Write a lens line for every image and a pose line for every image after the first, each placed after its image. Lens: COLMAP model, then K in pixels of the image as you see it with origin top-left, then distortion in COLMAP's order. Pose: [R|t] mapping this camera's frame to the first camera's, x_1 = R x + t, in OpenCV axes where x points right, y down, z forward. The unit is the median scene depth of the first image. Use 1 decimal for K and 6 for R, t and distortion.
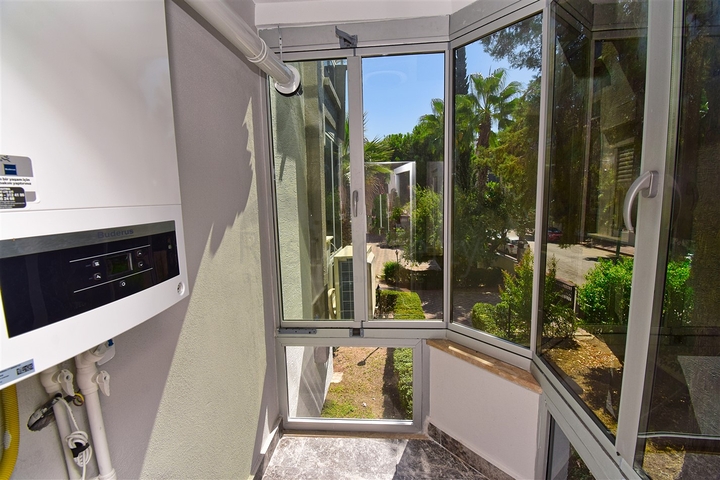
lens RADIAL K [[320.5, 0, 359.0], [0, 320.5, 237.4], [0, 0, 1]] dist [0.014657, -0.021543]
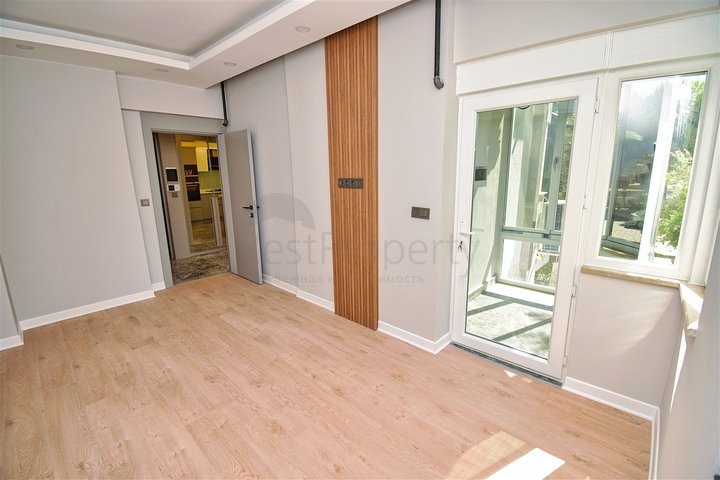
lens RADIAL K [[320.5, 0, 359.0], [0, 320.5, 237.4], [0, 0, 1]] dist [0.014657, -0.021543]
pose [[0.794146, 0.134969, -0.592550, 0.228759], [-0.077652, 0.989570, 0.121330, 0.158155], [0.602746, -0.050341, 0.796344, -1.102667]]
